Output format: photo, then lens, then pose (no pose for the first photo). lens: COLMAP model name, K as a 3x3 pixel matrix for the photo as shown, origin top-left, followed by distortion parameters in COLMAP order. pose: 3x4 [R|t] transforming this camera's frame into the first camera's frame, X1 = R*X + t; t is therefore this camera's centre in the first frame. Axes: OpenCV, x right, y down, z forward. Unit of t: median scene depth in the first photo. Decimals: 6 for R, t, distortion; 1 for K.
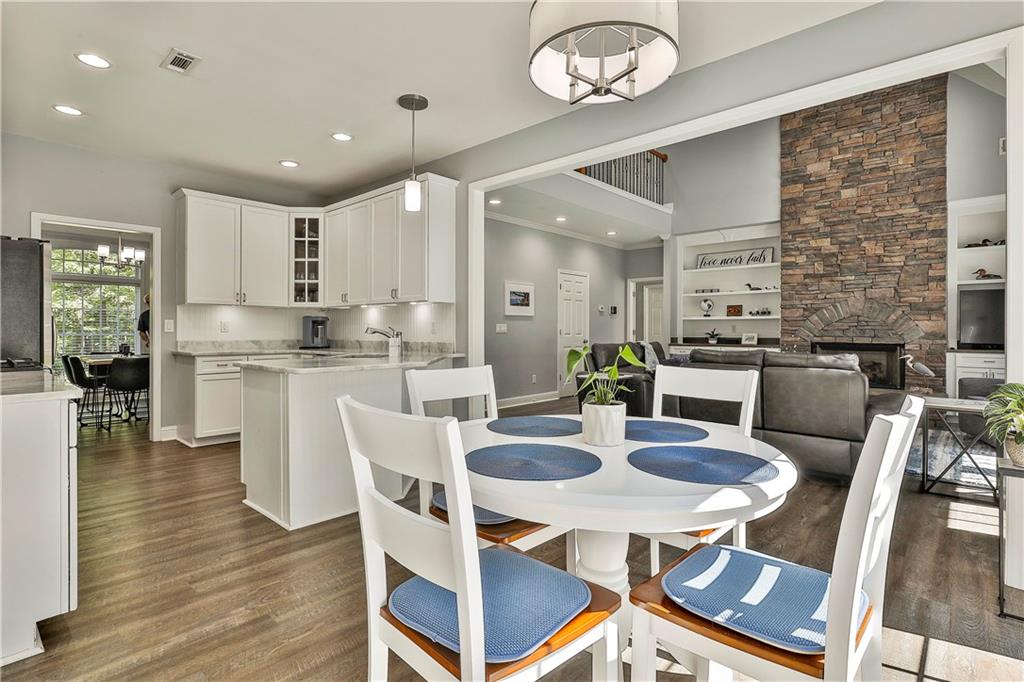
lens RADIAL K [[506.2, 0, 512.4], [0, 506.2, 335.6], [0, 0, 1]] dist [-0.008859, 0.003146]
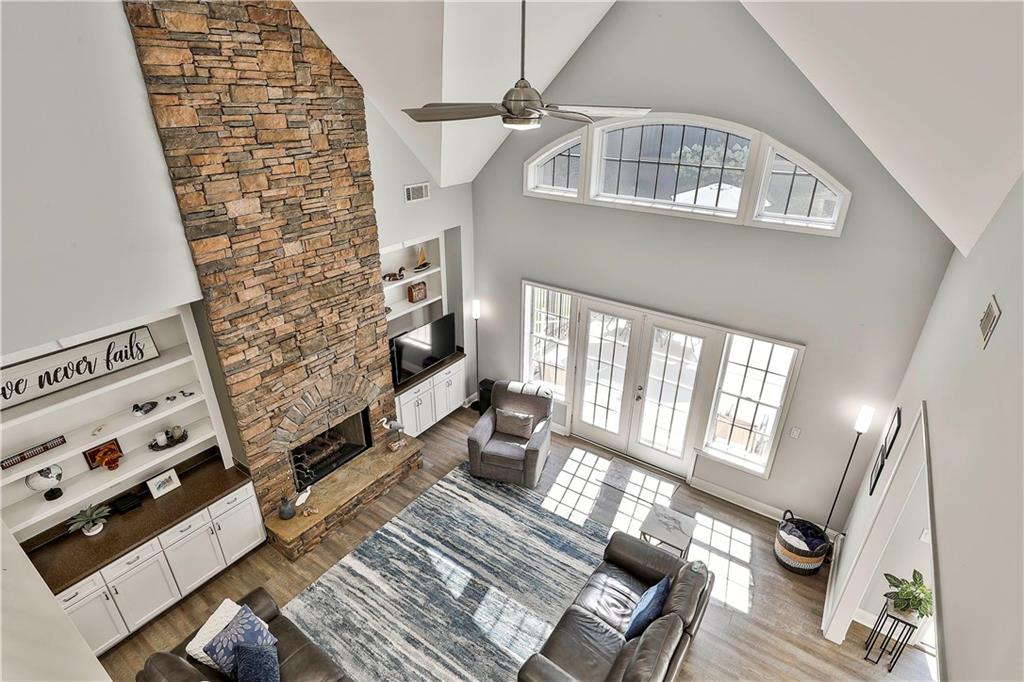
lens RADIAL K [[506.2, 0, 517.6], [0, 506.2, 342.9], [0, 0, 1]] dist [-0.008859, 0.003146]
pose [[-0.139923, -0.432514, 0.890704, -0.032248], [-0.002330, 0.899694, 0.436514, -0.463836], [-0.990160, 0.059003, -0.126896, 0.793071]]
